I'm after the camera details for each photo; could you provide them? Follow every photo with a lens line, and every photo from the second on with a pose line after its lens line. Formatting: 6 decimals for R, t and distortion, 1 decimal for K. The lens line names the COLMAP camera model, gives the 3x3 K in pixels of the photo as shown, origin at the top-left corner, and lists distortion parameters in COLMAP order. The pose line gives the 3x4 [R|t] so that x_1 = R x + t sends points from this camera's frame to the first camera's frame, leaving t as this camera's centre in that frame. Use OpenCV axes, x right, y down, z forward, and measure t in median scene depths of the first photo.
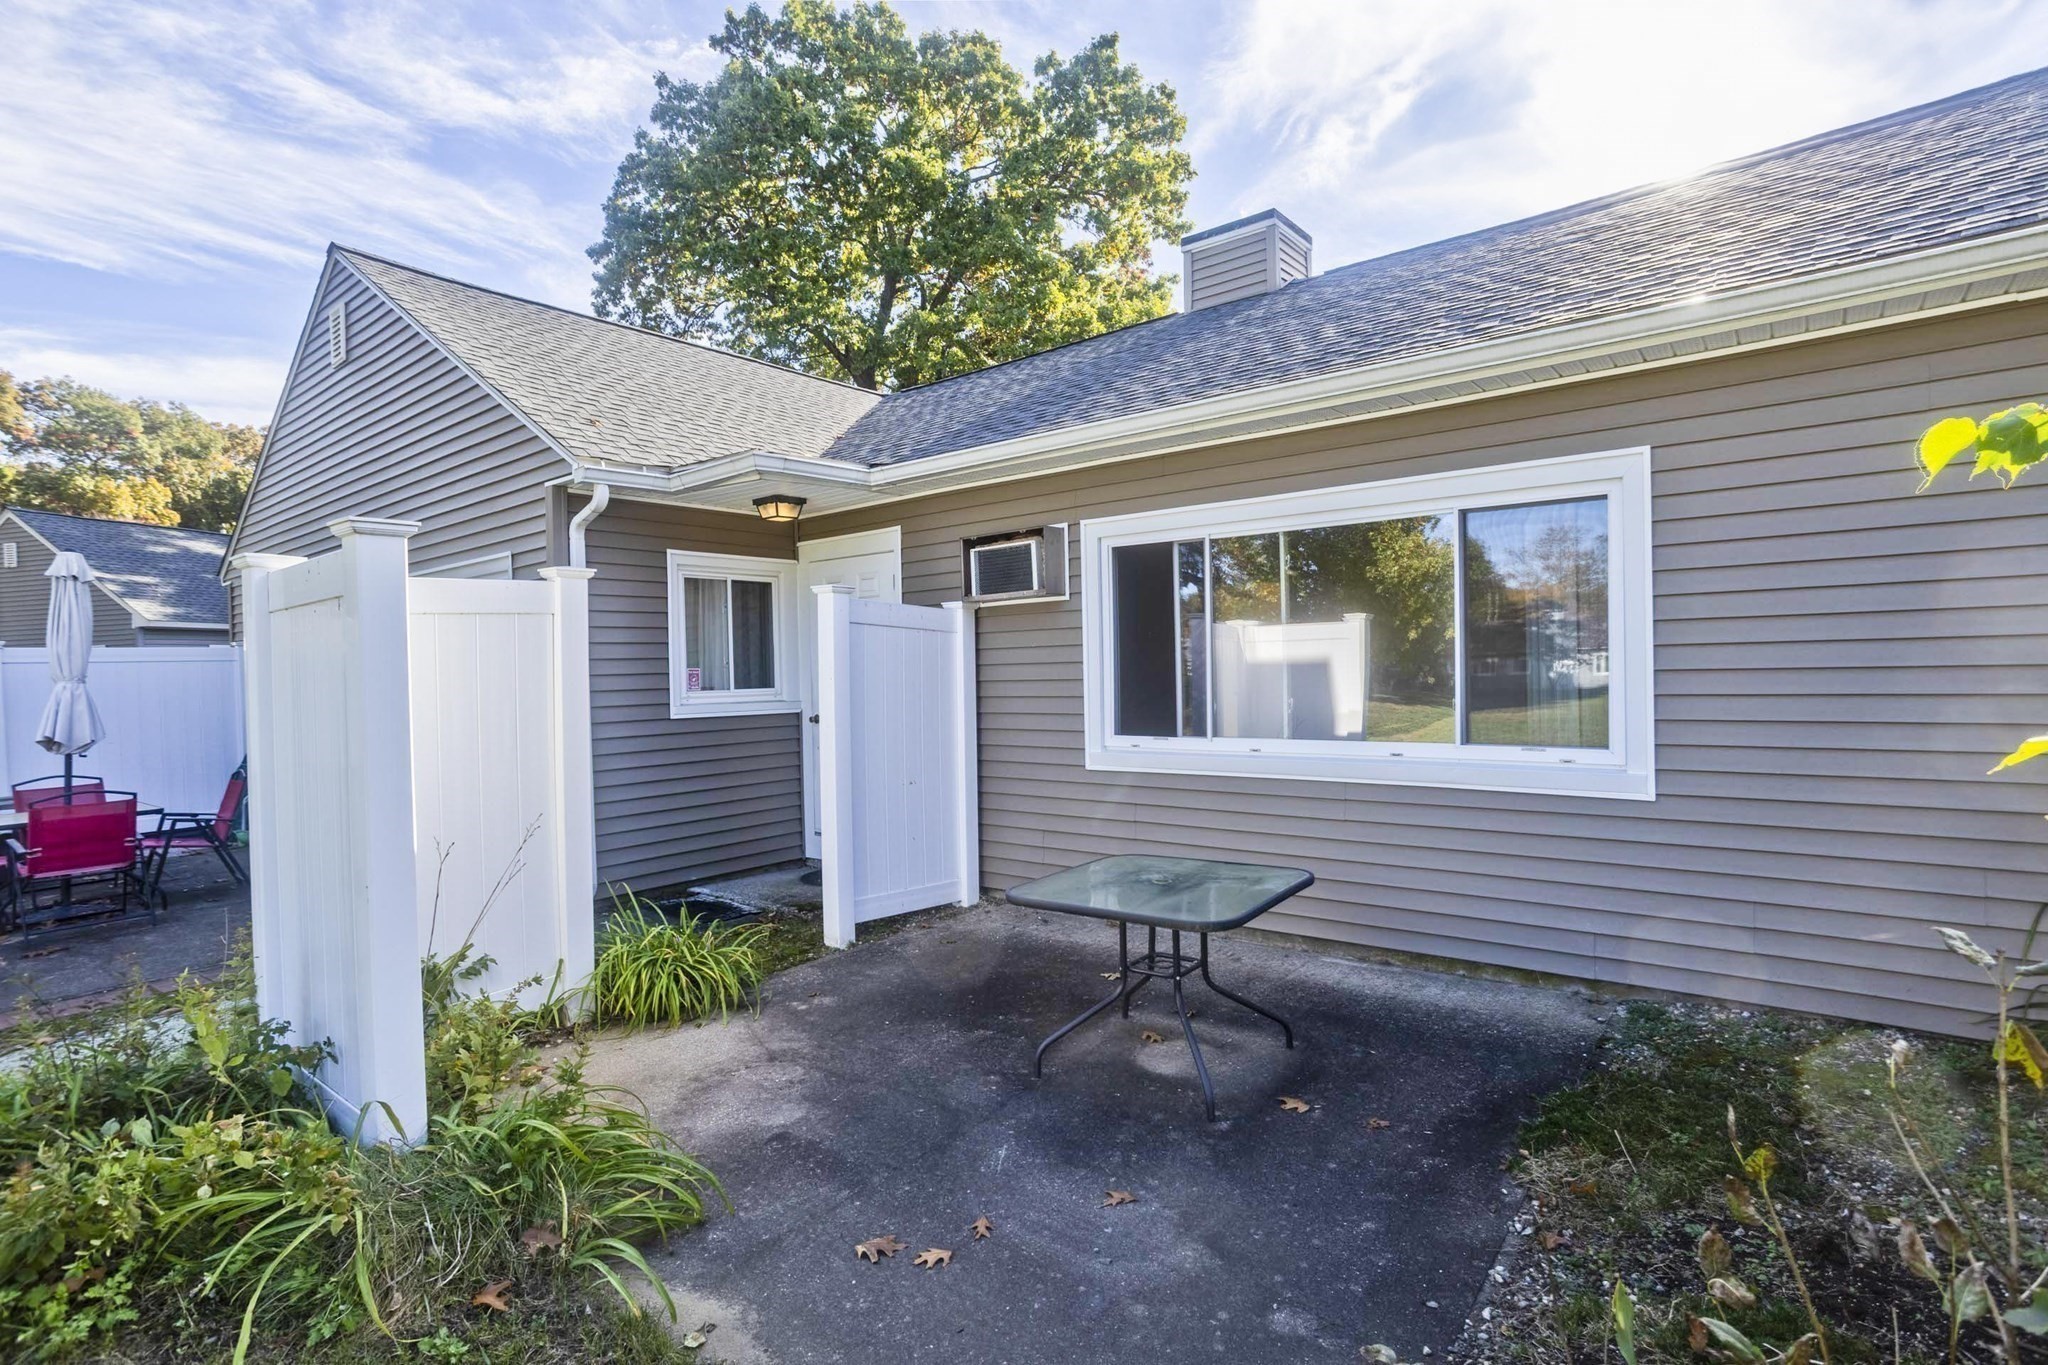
lens RADIAL K [[992.7, 0, 1028.9], [0, 992.7, 670.9], [0, 0, 1]] dist [-0.048950, 0.031447]
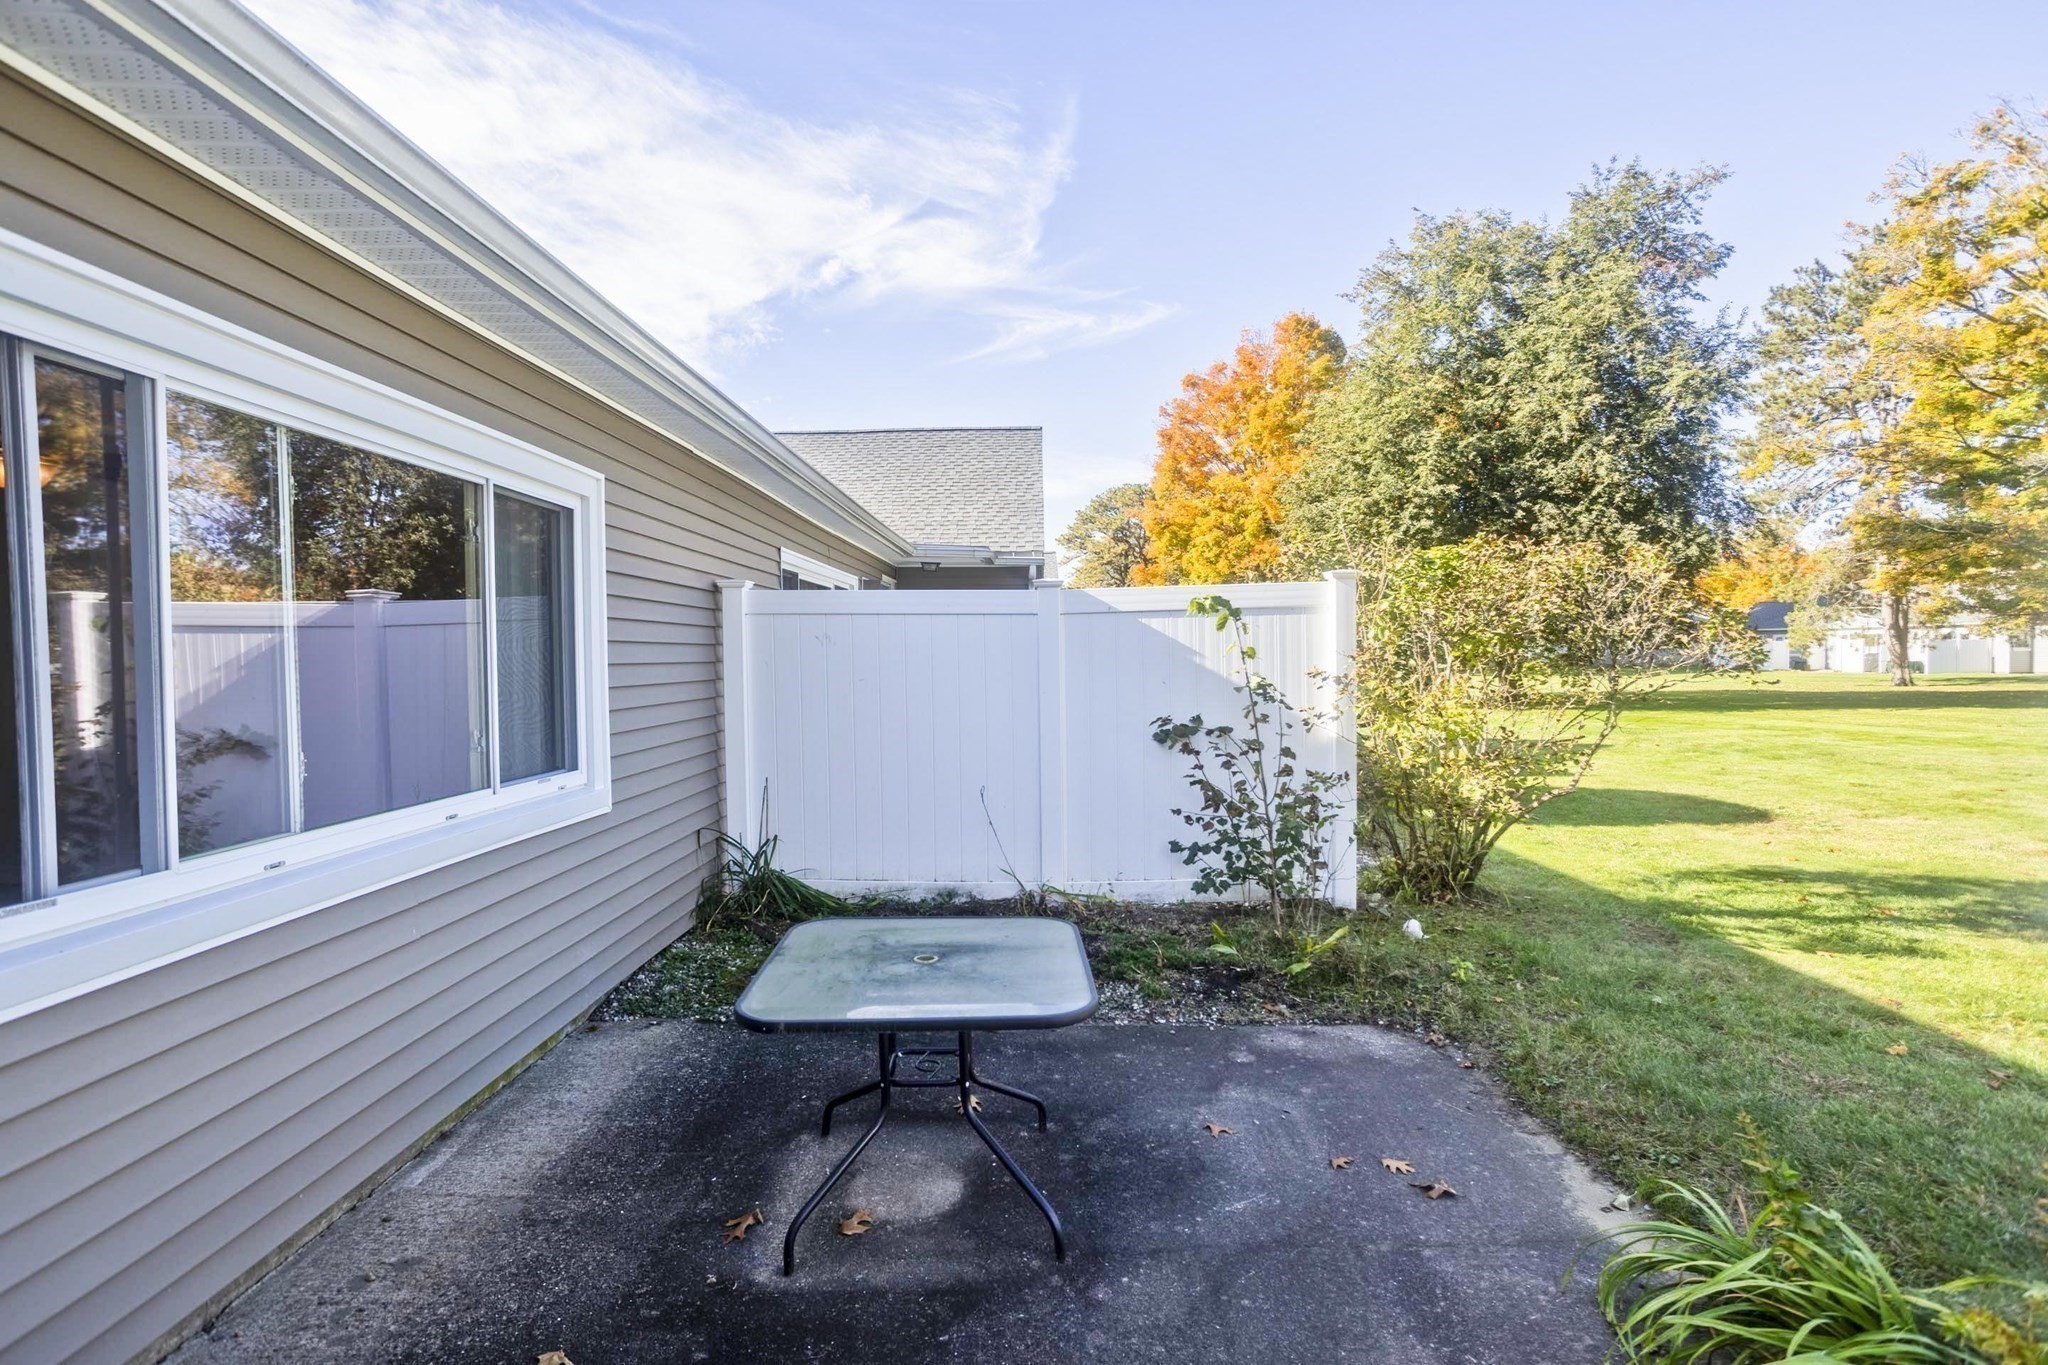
lens RADIAL K [[992.7, 0, 1028.9], [0, 992.7, 670.9], [0, 0, 1]] dist [-0.048950, 0.031447]
pose [[-0.612251, 0.016531, 0.790491, -0.488380], [0.026813, 0.999640, -0.000138, -0.006337], [-0.790209, 0.021111, -0.612474, 1.312790]]
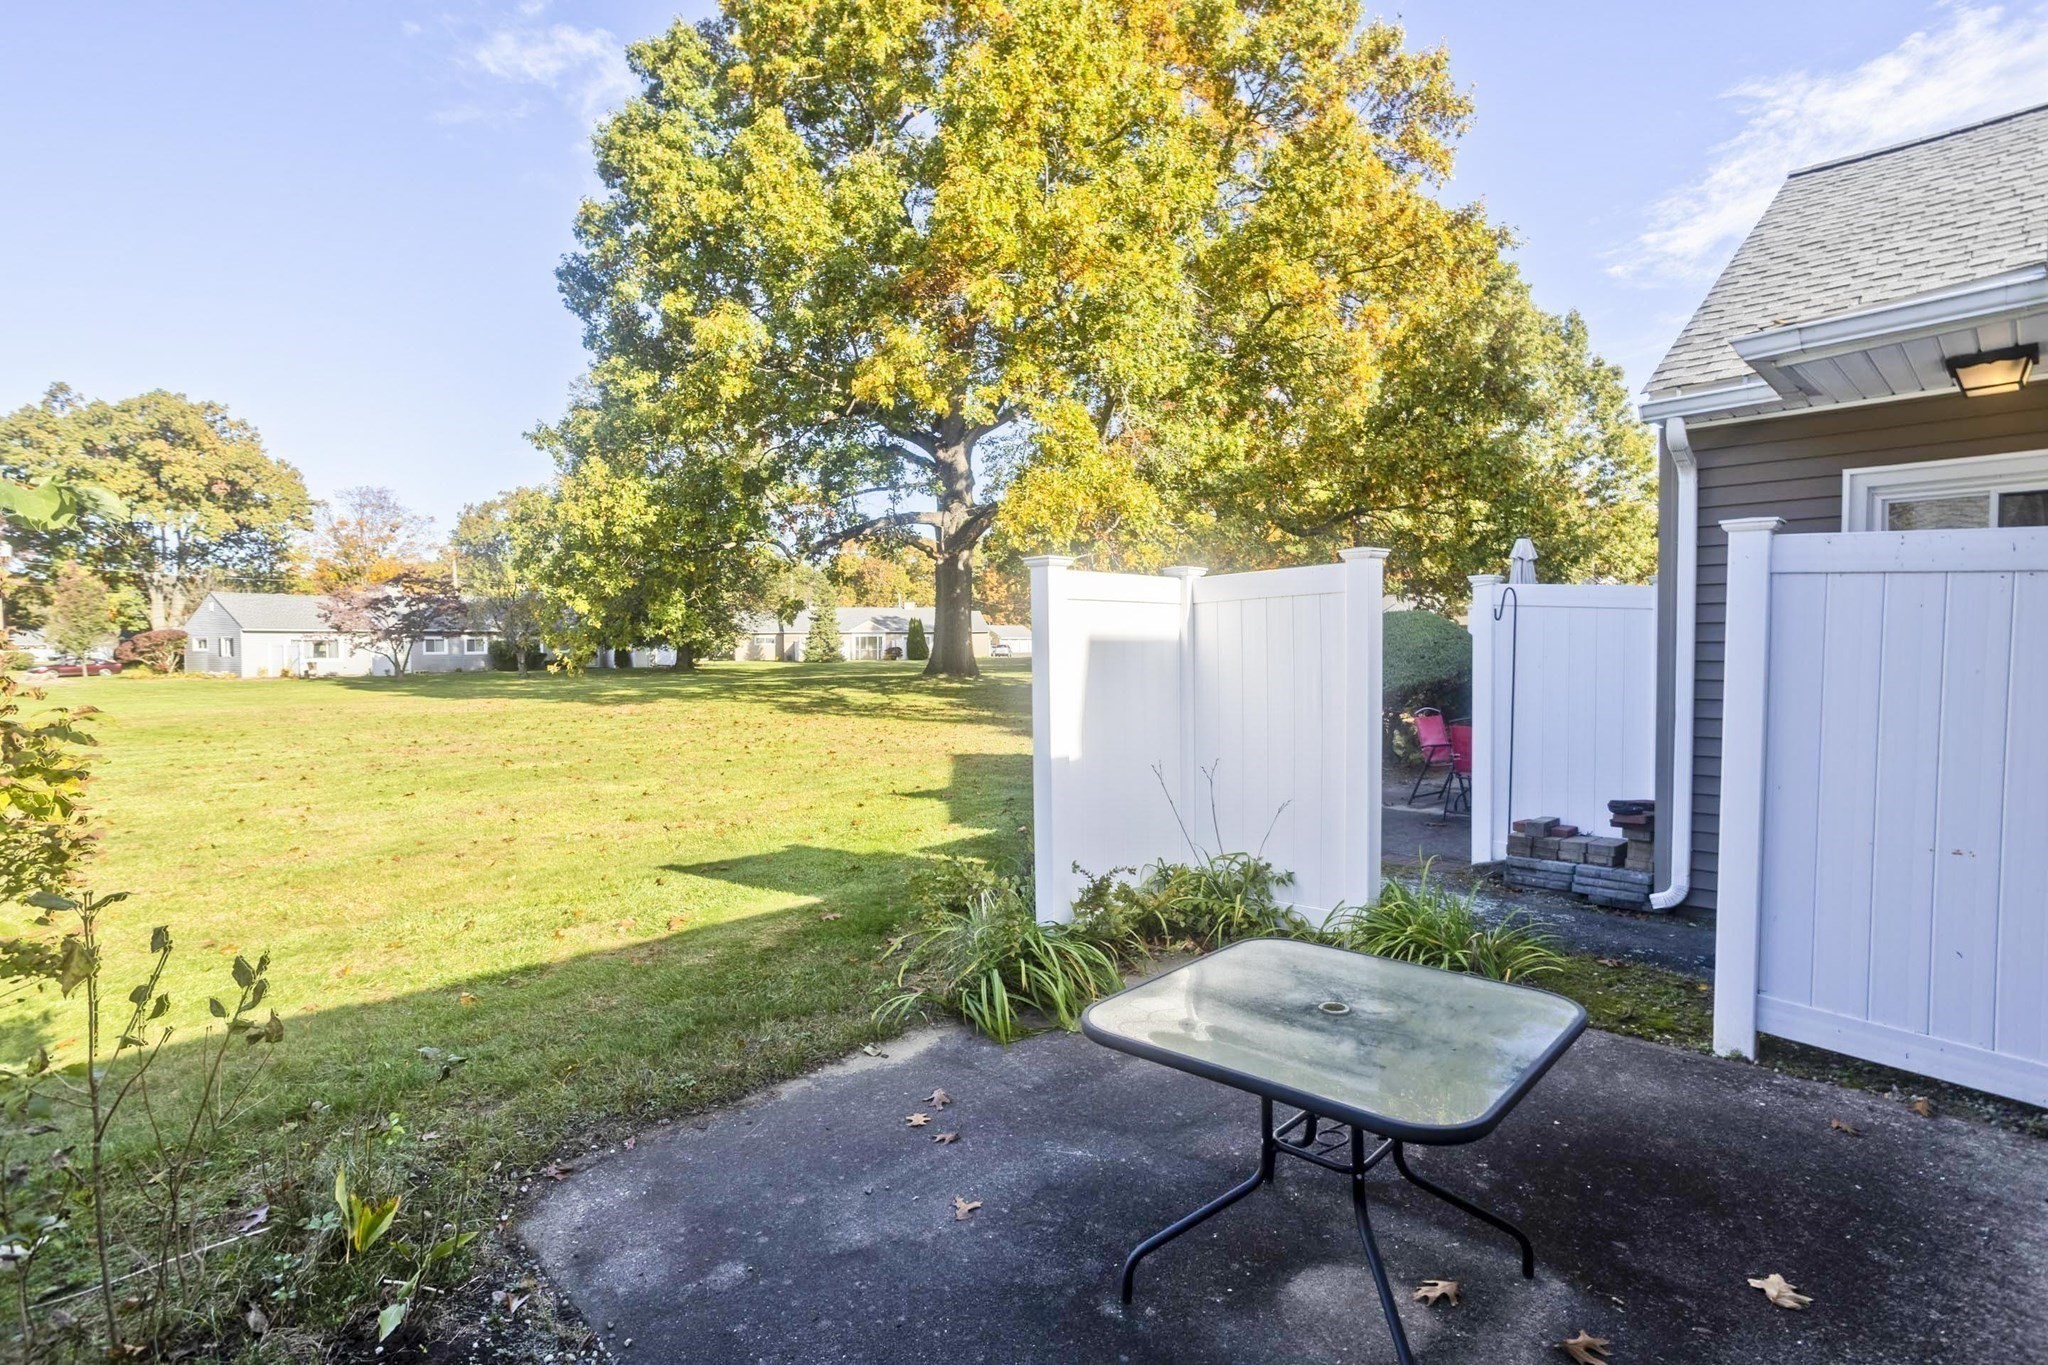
lens RADIAL K [[992.7, 0, 1028.9], [0, 992.7, 670.9], [0, 0, 1]] dist [-0.048950, 0.031447]
pose [[-0.127627, 0.054790, -0.990308, 0.717321], [0.010100, 0.998493, 0.053941, -0.034814], [0.991771, -0.003118, -0.127988, 0.834267]]
